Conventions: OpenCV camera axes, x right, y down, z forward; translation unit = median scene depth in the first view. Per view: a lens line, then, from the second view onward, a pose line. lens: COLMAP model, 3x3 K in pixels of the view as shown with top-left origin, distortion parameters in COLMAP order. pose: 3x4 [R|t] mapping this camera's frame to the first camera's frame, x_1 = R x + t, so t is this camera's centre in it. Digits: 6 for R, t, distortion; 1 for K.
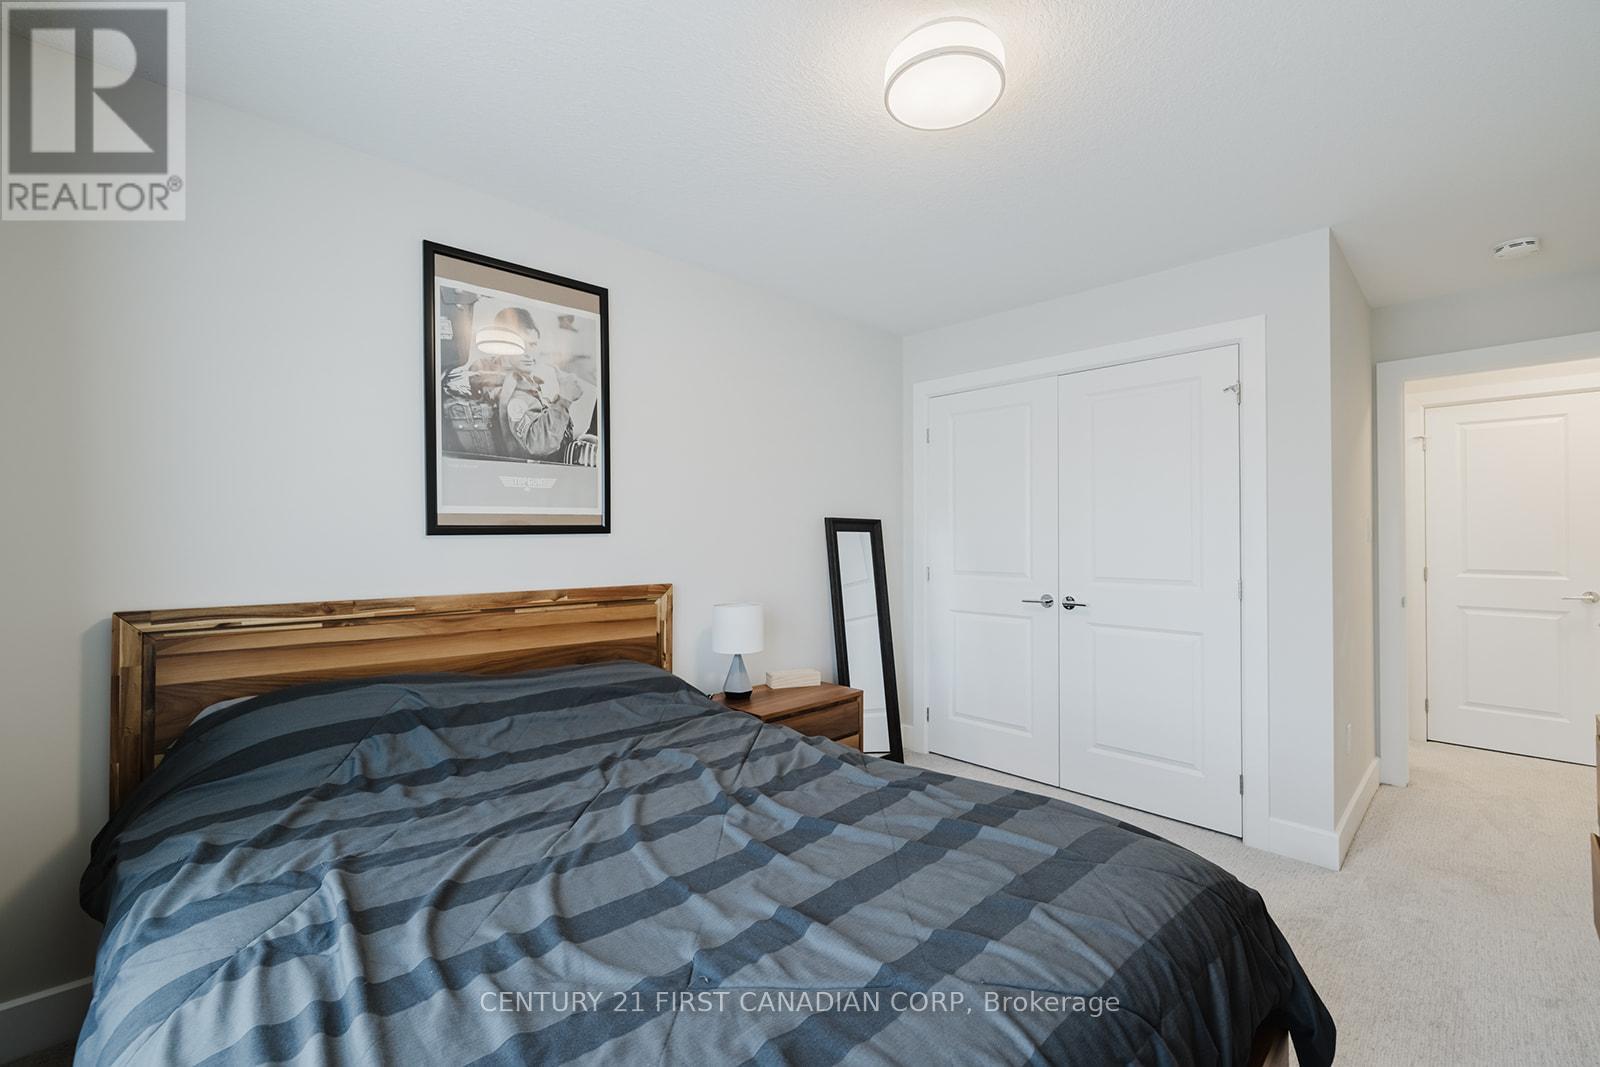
lens RADIAL K [[669.2, 0, 795.9], [0, 669.2, 533.0], [0, 0, 1]] dist [-0.000040, 0.000077]
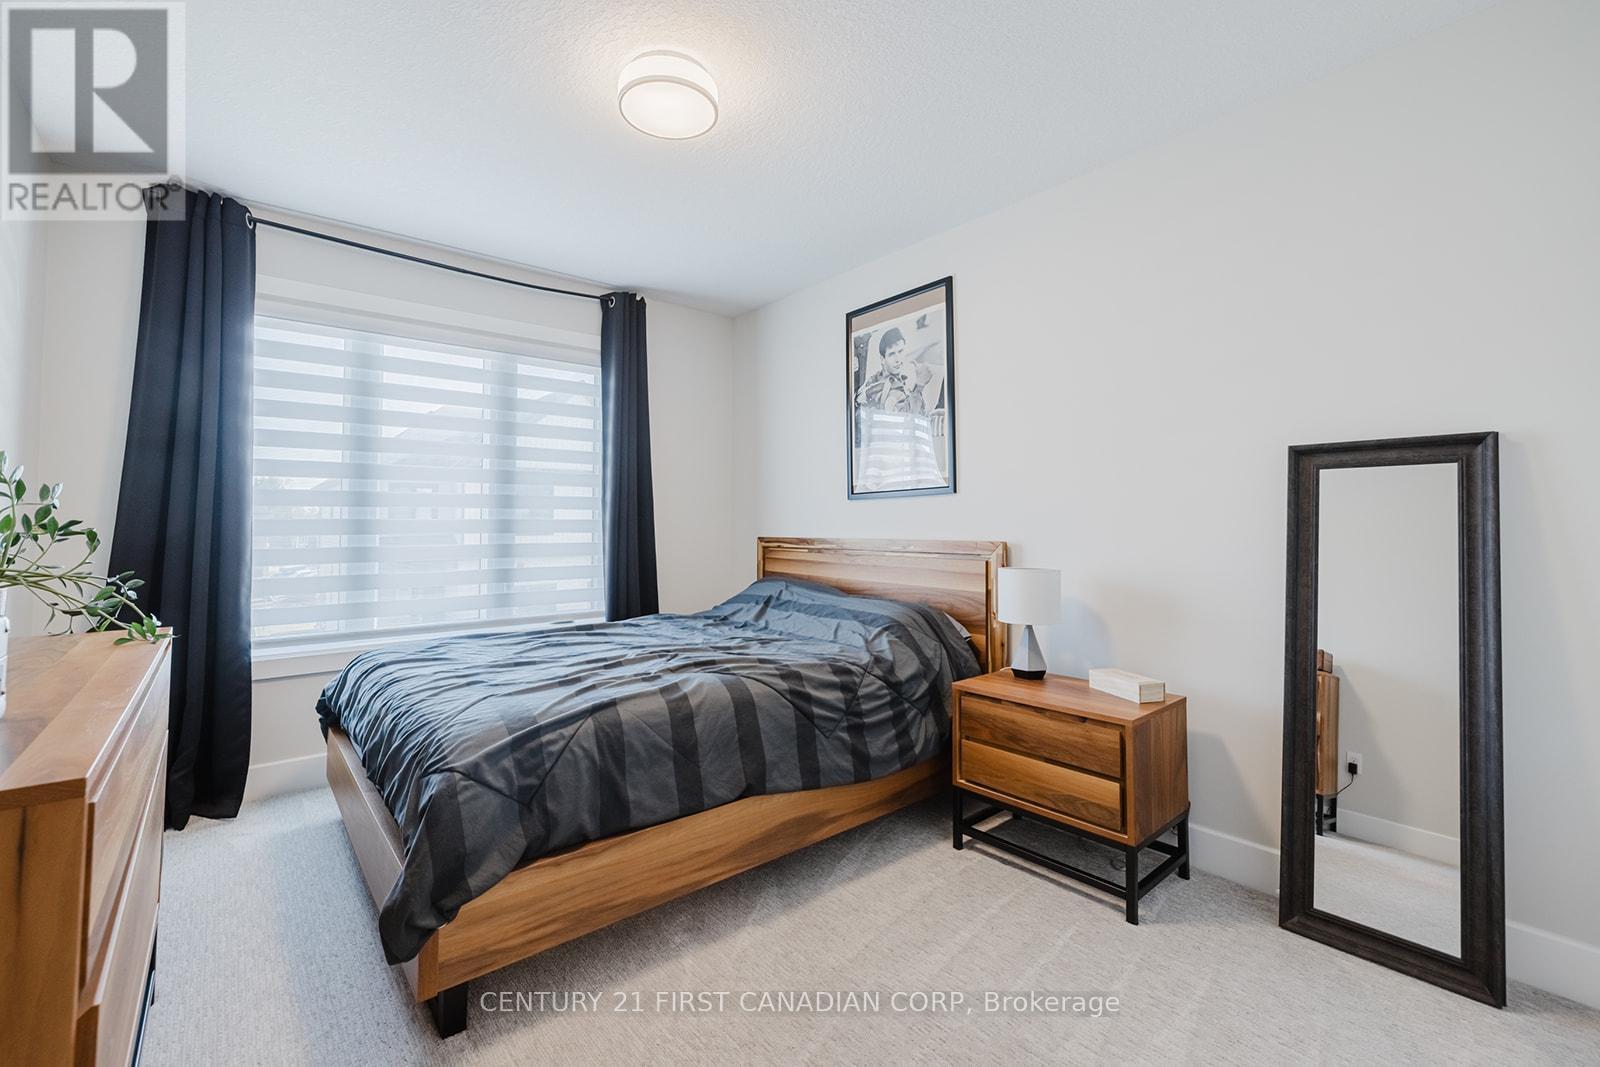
lens RADIAL K [[686.7, 0, 837.2], [0, 686.7, 534.0], [0, 0, 1]] dist [-0.000055, -0.000469]
pose [[-0.024970, 0.002979, -0.999684, 0.949913], [0.005413, 0.999981, 0.002845, 0.071159], [0.999674, -0.005341, -0.024986, 0.902094]]
